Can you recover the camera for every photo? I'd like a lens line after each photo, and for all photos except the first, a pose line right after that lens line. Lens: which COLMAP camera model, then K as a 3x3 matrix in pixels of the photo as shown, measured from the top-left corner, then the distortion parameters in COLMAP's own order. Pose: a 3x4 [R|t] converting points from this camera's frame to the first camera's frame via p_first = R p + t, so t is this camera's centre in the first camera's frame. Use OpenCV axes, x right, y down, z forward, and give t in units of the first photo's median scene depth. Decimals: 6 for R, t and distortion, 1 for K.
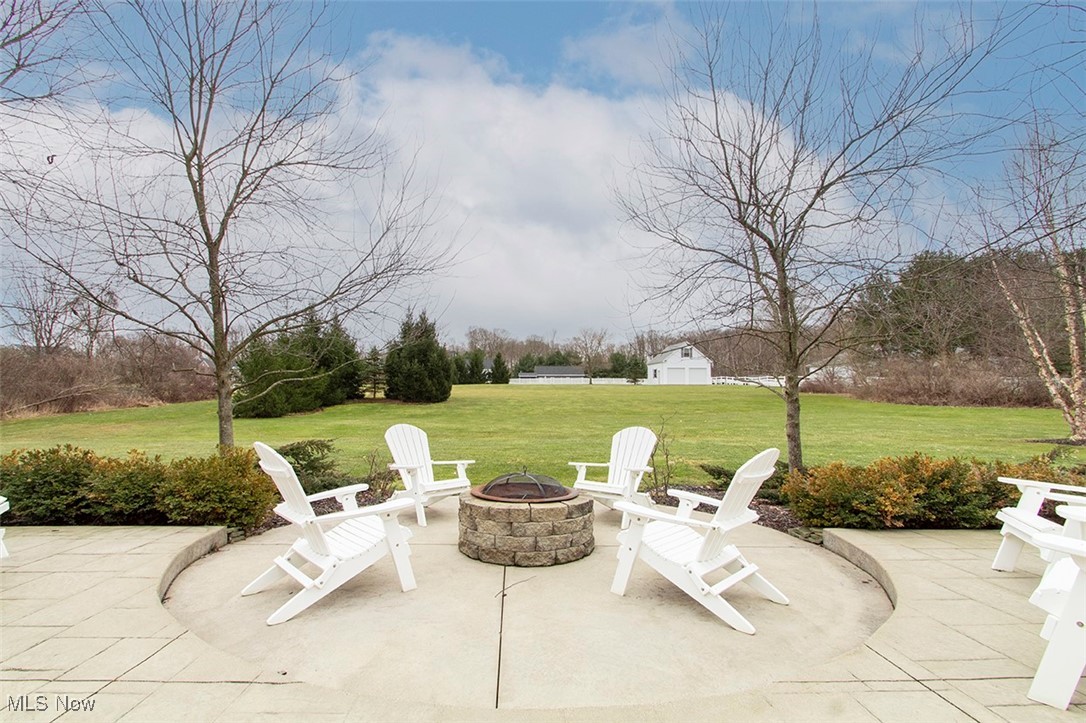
lens RADIAL K [[605.1, 0, 543.0], [0, 605.1, 361.5], [0, 0, 1]] dist [-0.001421, 0.000010]
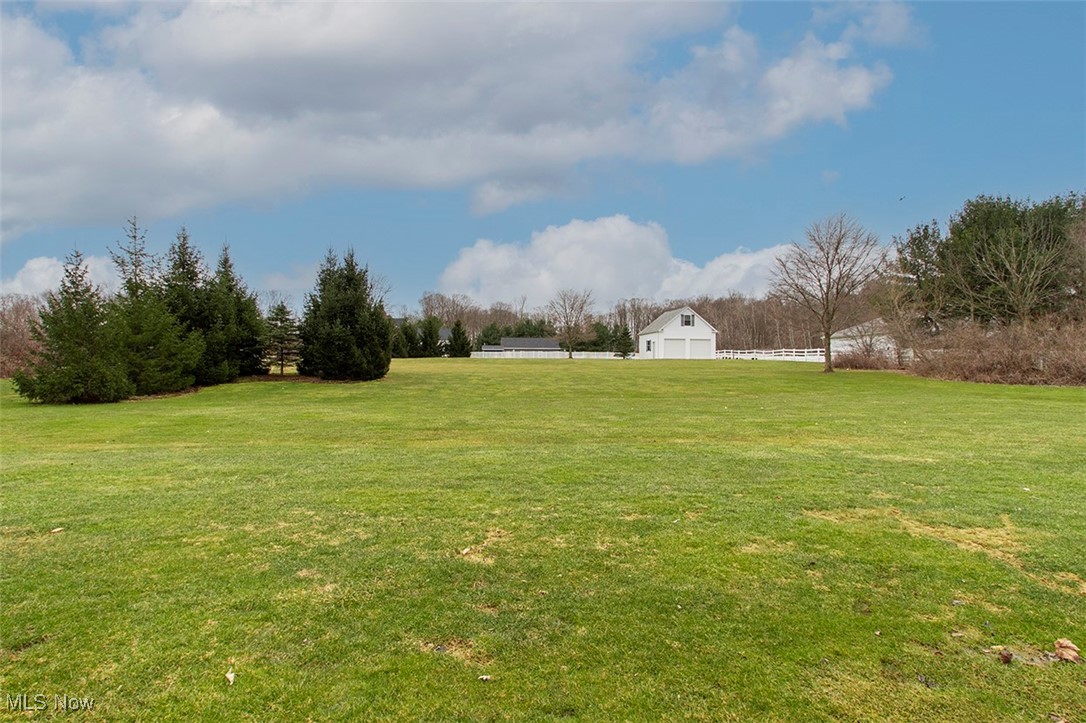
lens RADIAL K [[546.1, 0, 543.0], [0, 546.1, 361.5], [0, 0, 1]] dist [0.000482, -0.000044]
pose [[0.997206, 0.003598, 0.074616, -0.014140], [-0.005965, 0.999485, 0.031529, 0.019170], [-0.074464, -0.031886, 0.996714, 0.272103]]
